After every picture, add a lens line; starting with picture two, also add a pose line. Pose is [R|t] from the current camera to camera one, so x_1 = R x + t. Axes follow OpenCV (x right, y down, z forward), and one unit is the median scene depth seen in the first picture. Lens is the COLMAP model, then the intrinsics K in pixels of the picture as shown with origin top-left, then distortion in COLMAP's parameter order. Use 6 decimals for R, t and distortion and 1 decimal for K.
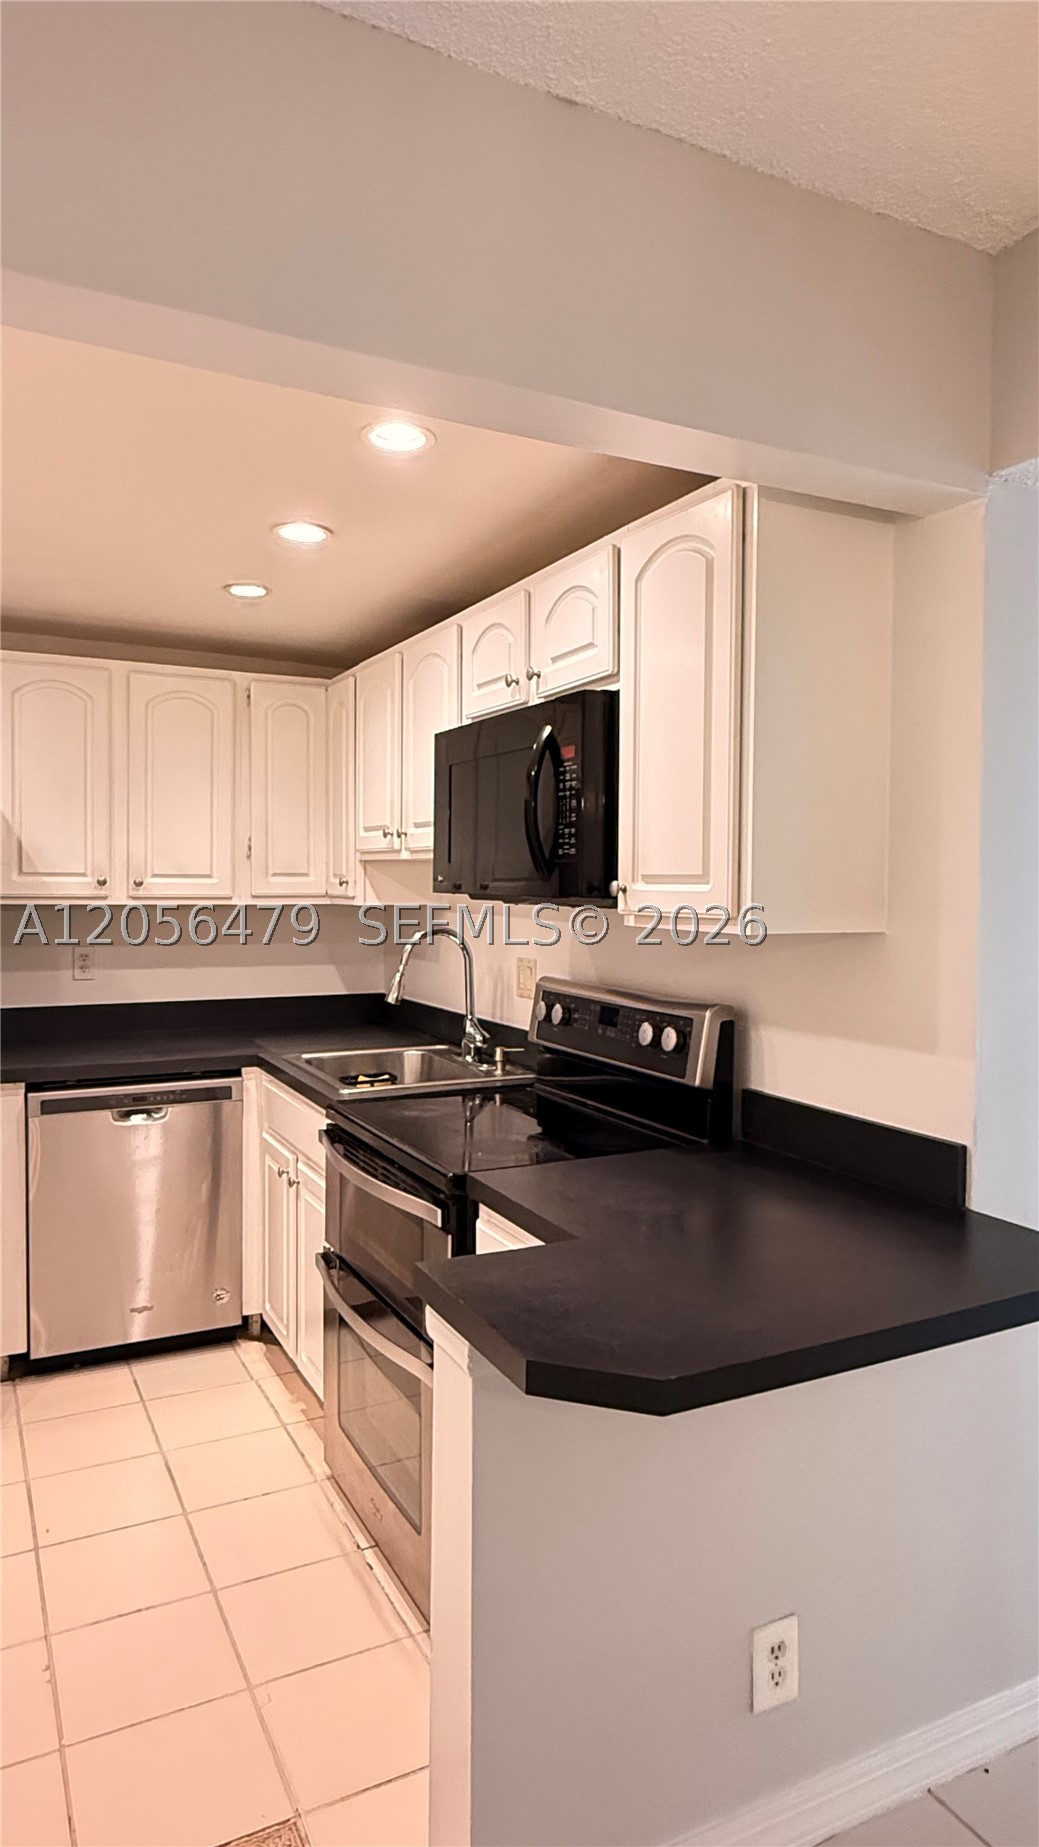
lens RADIAL K [[1116.8, 0, 515.8], [0, 1116.8, 915.5], [0, 0, 1]] dist [-0.000665, 0.001523]
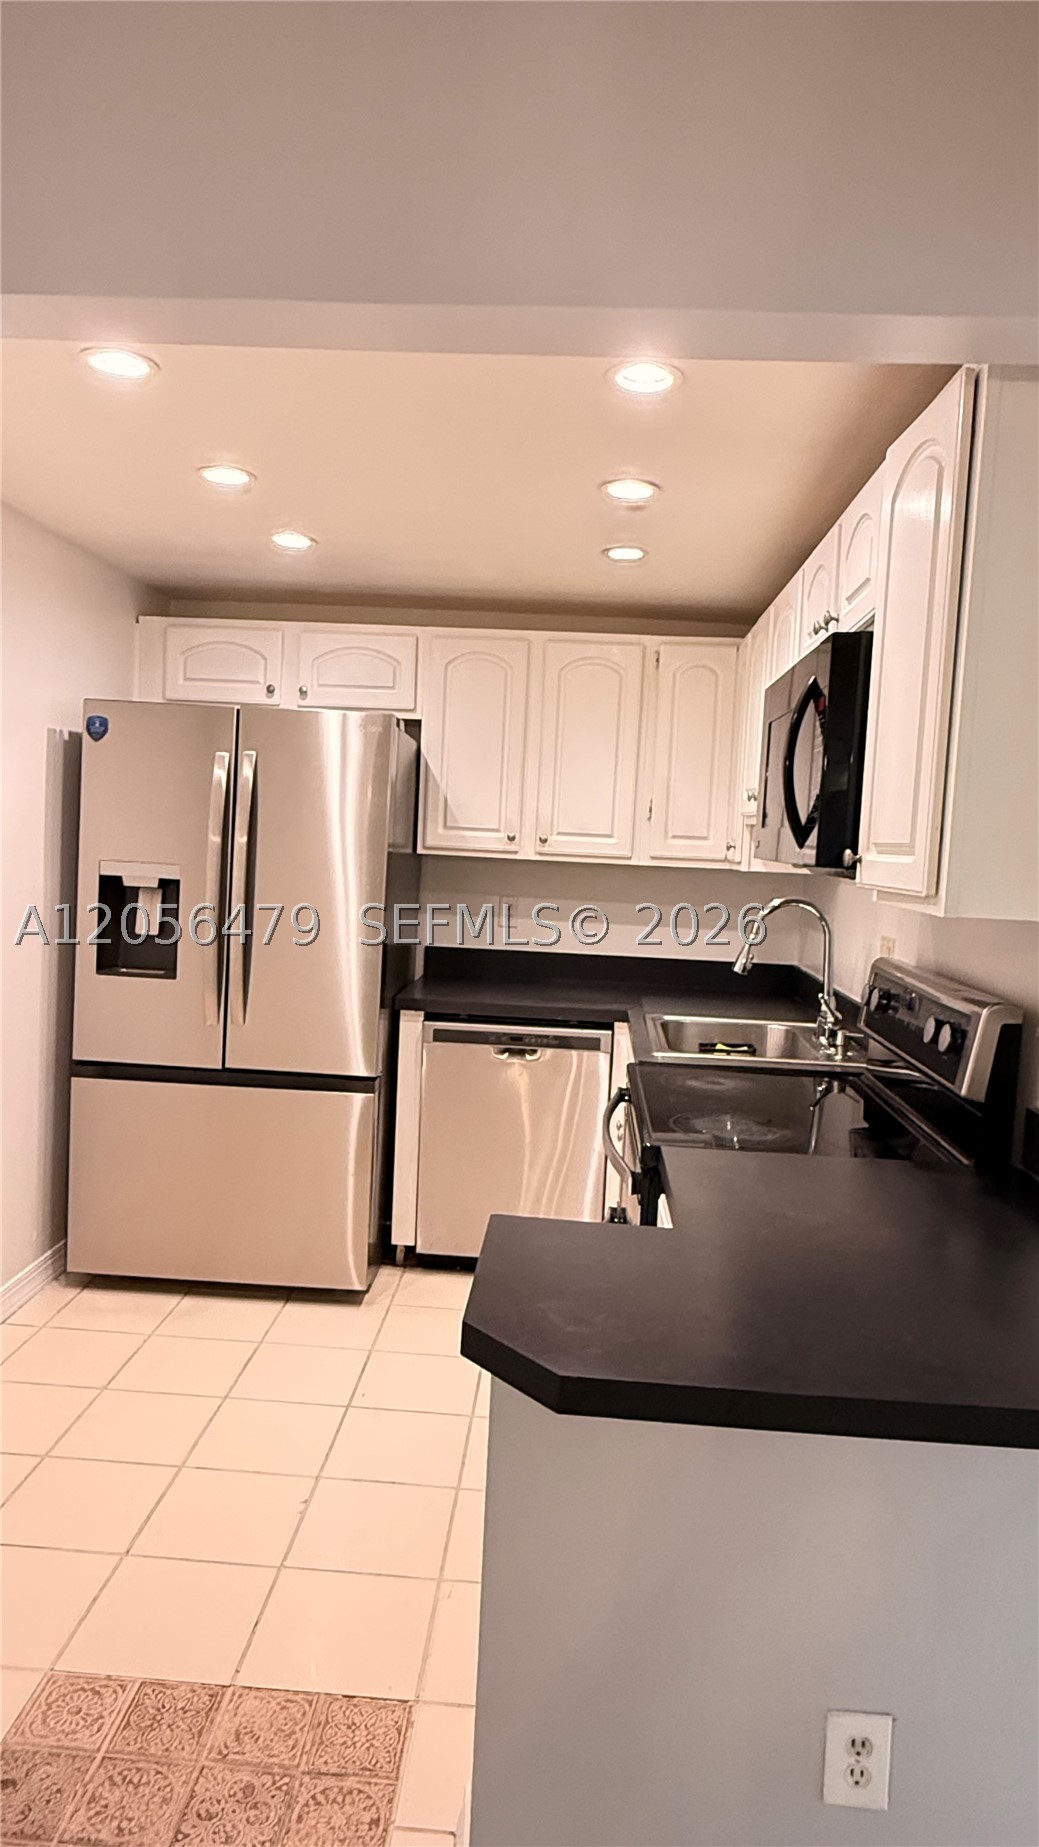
lens RADIAL K [[1114.3, 0, 519.5], [0, 1114.3, 923.5], [0, 0, 1]] dist [0.002136, -0.000246]
pose [[0.865602, 0.072551, -0.495448, 0.195768], [-0.054960, 0.997235, 0.050009, -0.001495], [0.497707, -0.016059, 0.867197, 0.067485]]
